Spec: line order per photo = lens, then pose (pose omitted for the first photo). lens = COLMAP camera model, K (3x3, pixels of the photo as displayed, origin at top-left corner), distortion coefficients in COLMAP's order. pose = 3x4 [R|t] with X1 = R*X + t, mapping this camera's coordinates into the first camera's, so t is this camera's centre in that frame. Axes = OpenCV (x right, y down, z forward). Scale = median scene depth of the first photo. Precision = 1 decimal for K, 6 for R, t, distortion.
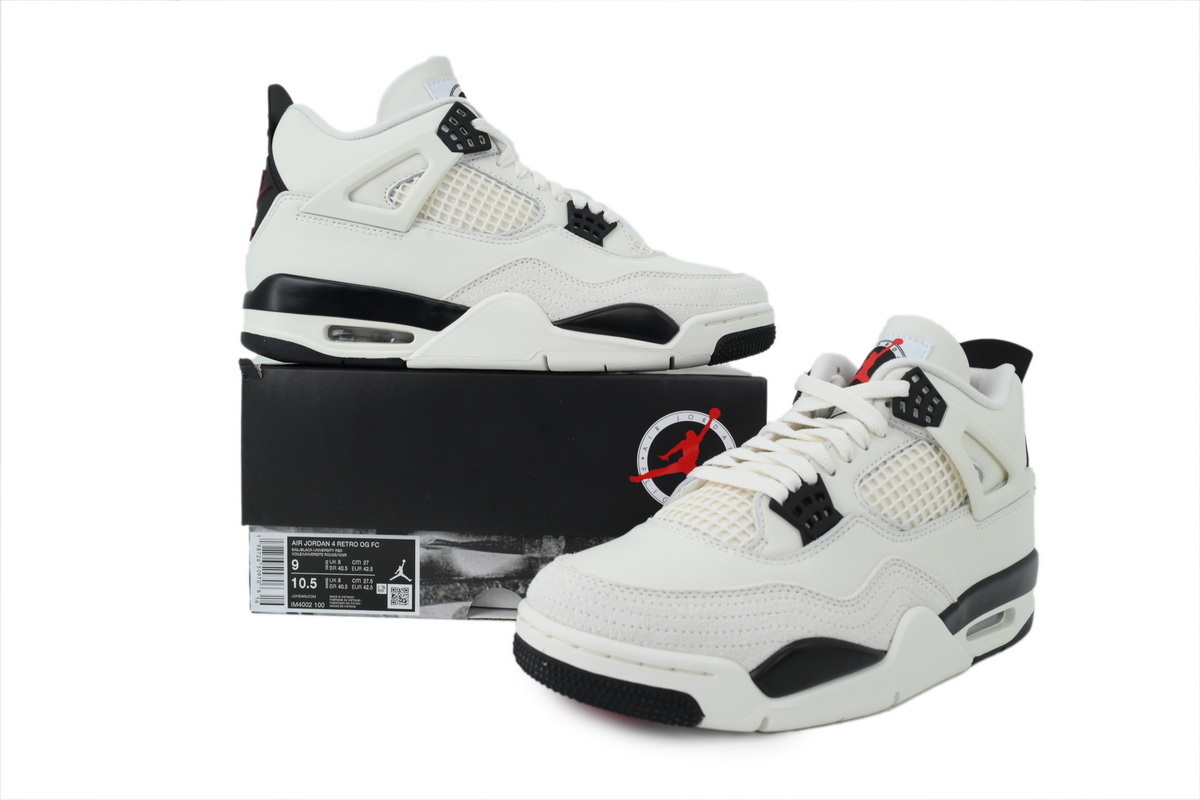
lens RADIAL K [[962.6, 0, 596.4], [0, 962.6, 405.4], [0, 0, 1]] dist [0.042442, -0.010325]
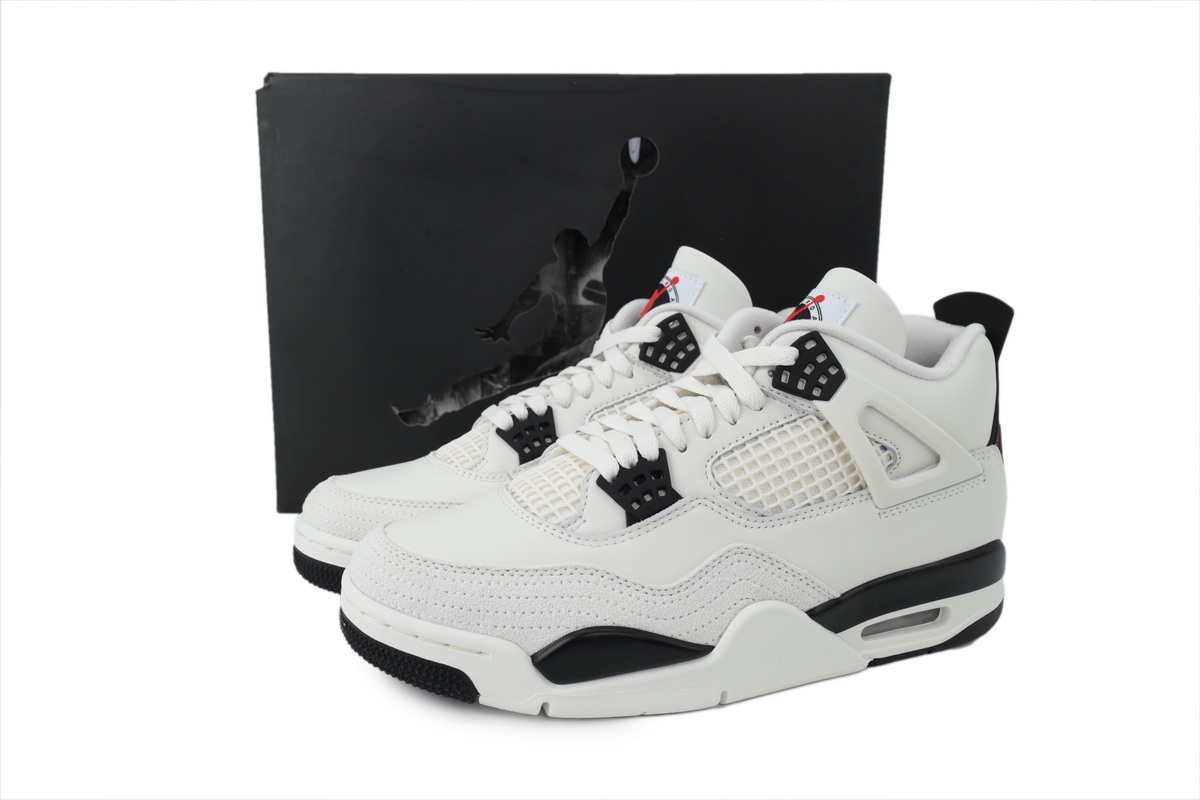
lens RADIAL K [[962.6, 0, 599.4], [0, 962.6, 396.8], [0, 0, 1]] dist [0.042442, -0.010325]
pose [[0.956103, 0.039756, -0.290321, 0.432881], [-0.015567, 0.996246, 0.085155, -0.056034], [0.292616, -0.076897, 0.953133, 0.107627]]
